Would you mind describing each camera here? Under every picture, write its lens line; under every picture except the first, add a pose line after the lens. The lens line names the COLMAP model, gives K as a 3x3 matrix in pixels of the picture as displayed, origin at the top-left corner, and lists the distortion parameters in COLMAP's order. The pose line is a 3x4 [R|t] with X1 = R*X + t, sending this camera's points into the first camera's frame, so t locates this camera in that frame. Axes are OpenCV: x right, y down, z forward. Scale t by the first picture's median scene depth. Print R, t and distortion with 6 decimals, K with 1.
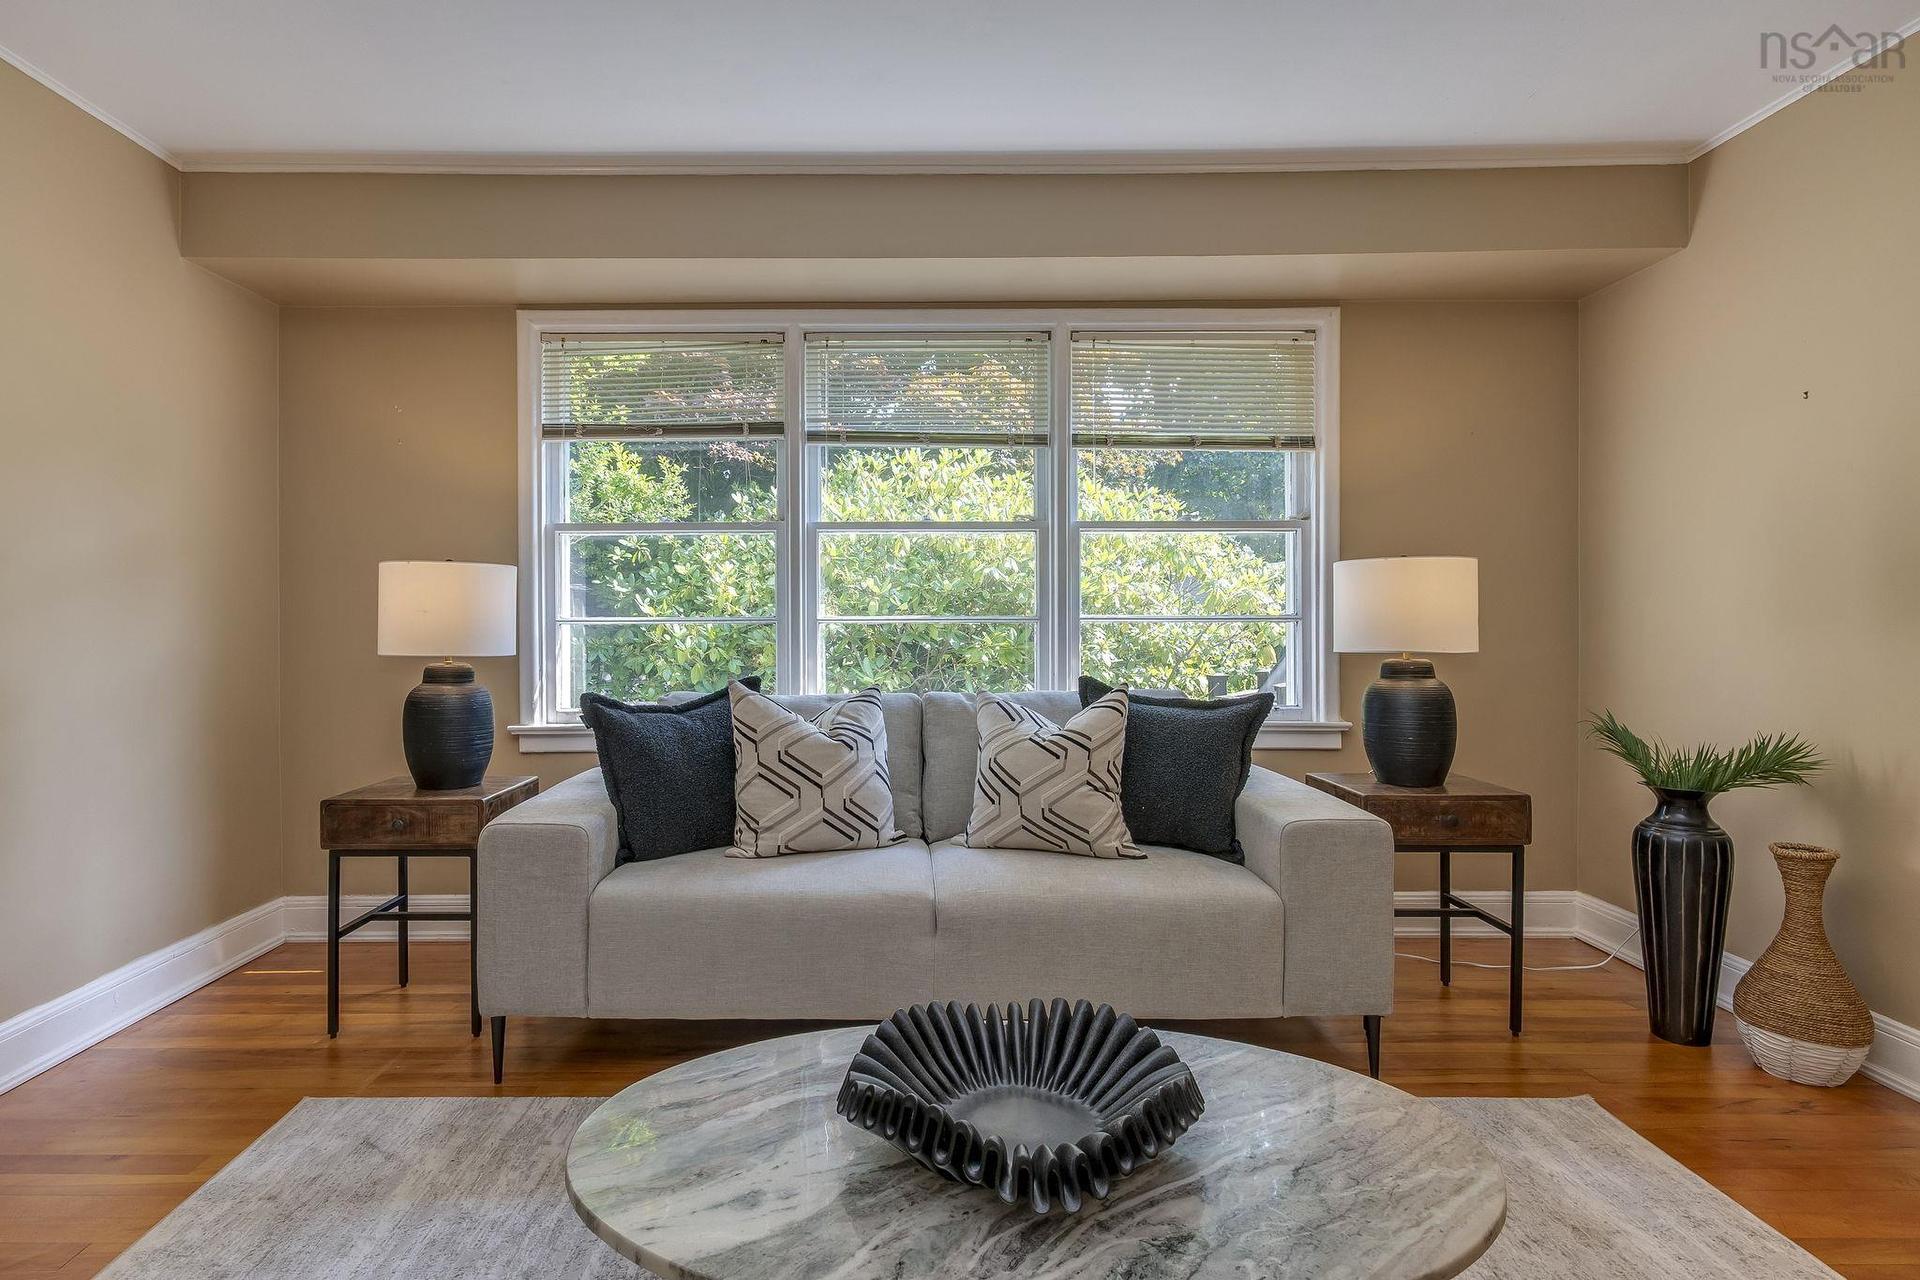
lens RADIAL K [[998.3, 0, 963.0], [0, 998.3, 616.2], [0, 0, 1]] dist [0.001156, 0.001428]
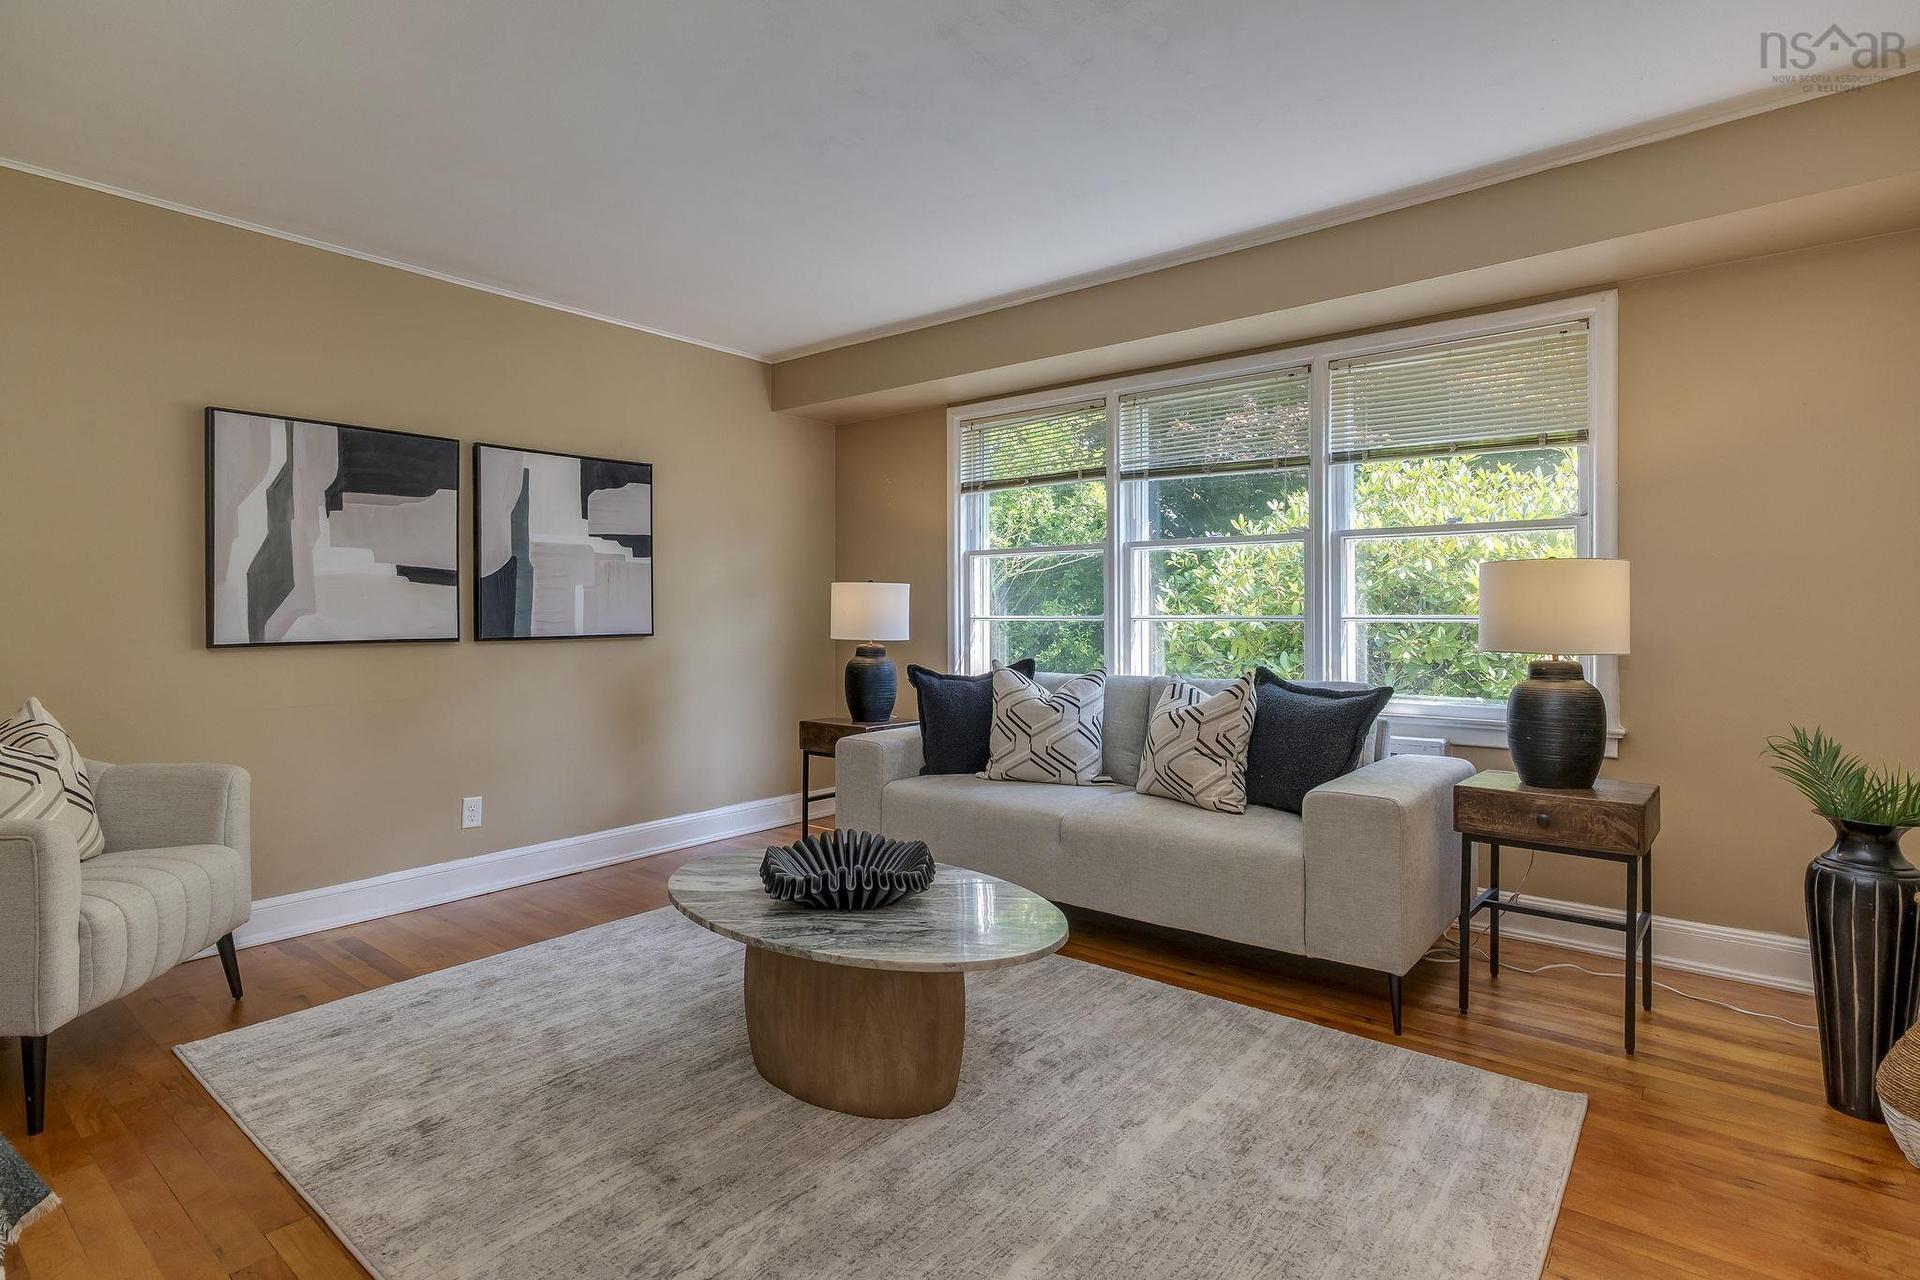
lens RADIAL K [[958.0, 0, 962.7], [0, 958.0, 616.2], [0, 0, 1]] dist [-0.003377, 0.000895]
pose [[0.778610, 0.002966, -0.627501, 0.623469], [-0.002540, 0.999996, 0.001576, -0.001146], [0.627502, 0.000367, 0.778614, -0.120877]]
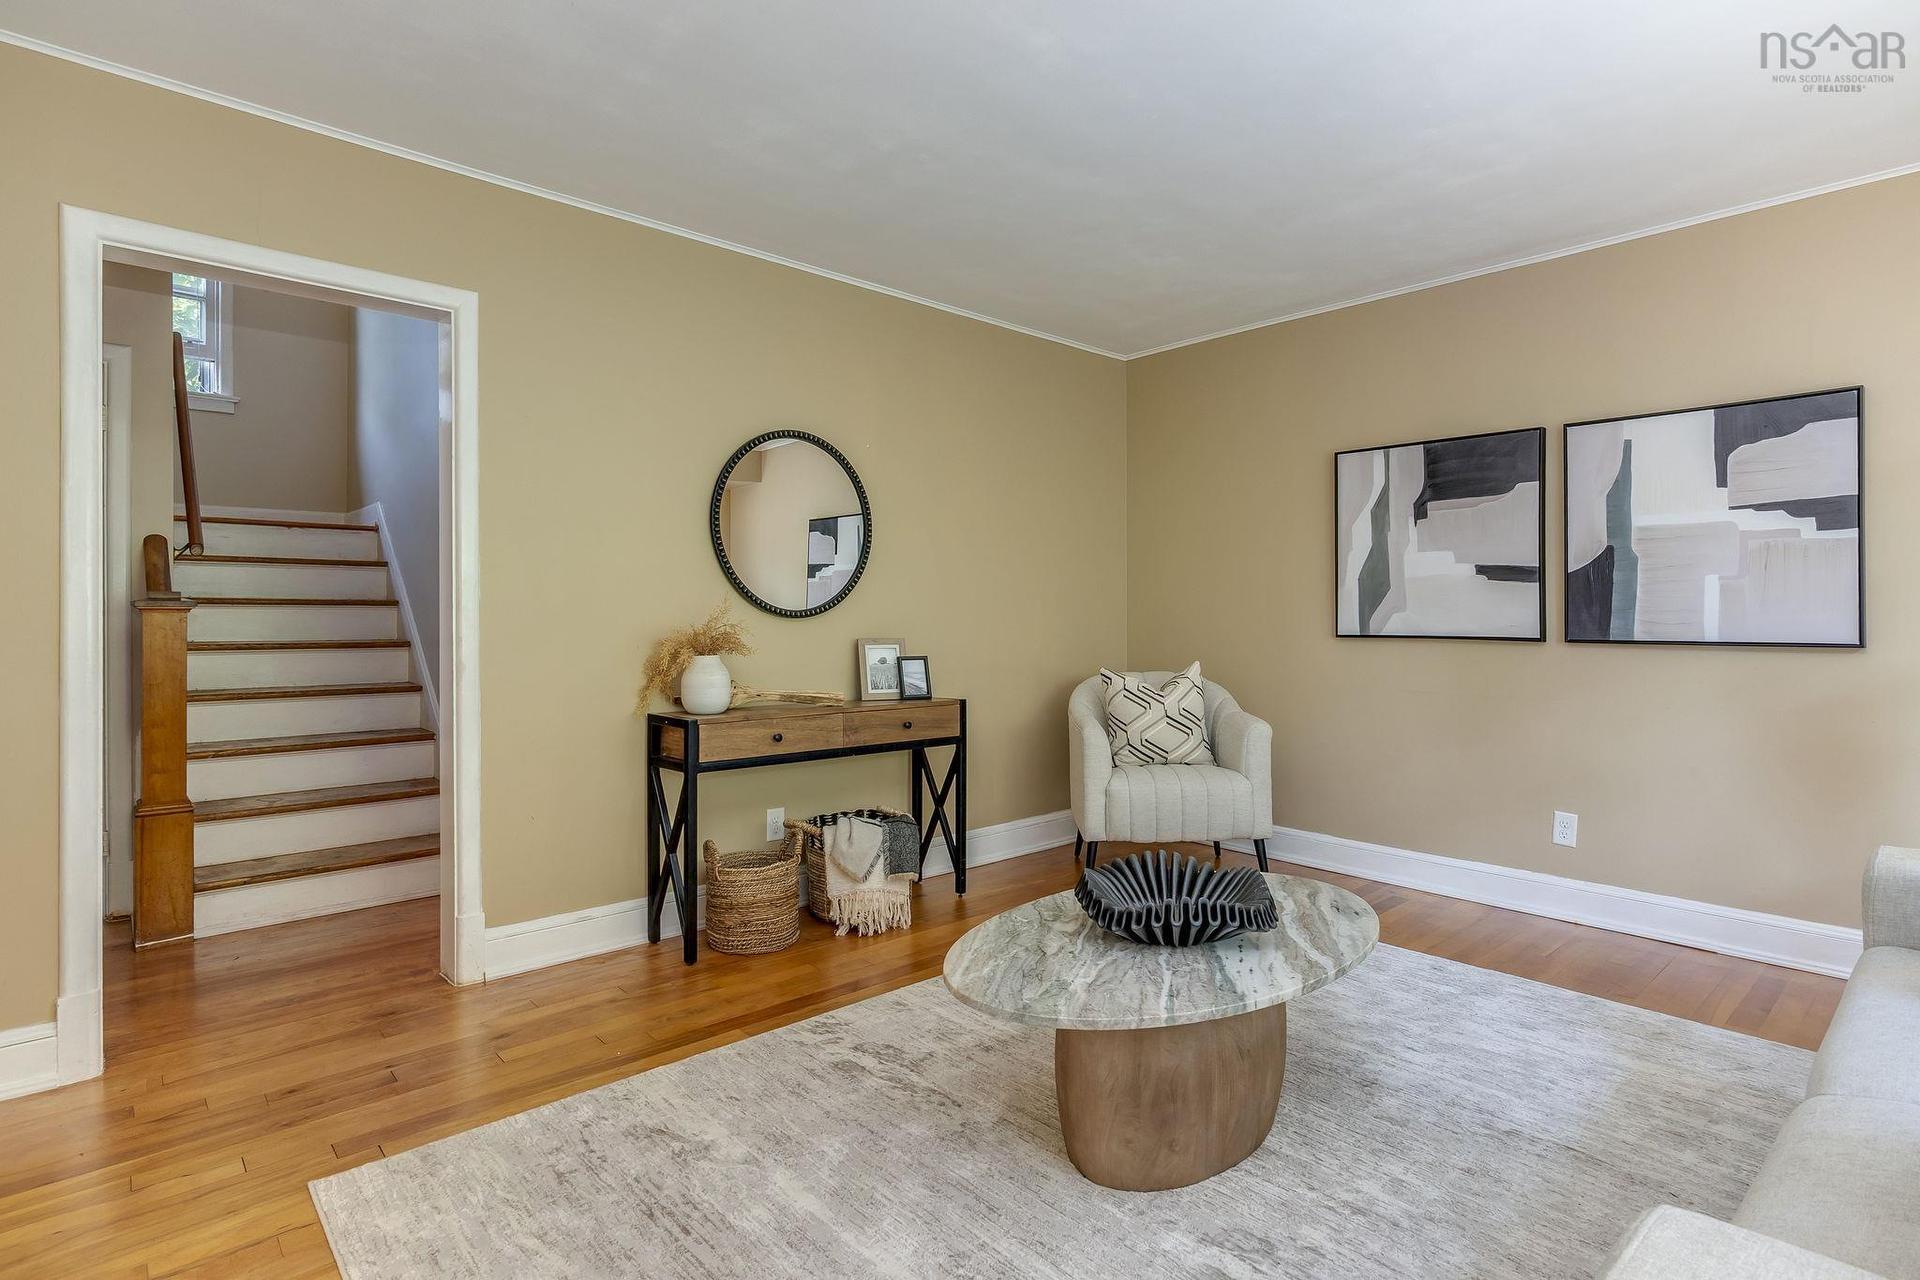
lens RADIAL K [[958.0, 0, 962.7], [0, 958.0, 616.2], [0, 0, 1]] dist [-0.003377, 0.000895]
pose [[-0.734261, 0.006847, -0.678833, 0.649583], [-0.003307, 0.999901, 0.013662, -0.009821], [0.678859, 0.012276, -0.734166, 0.889628]]
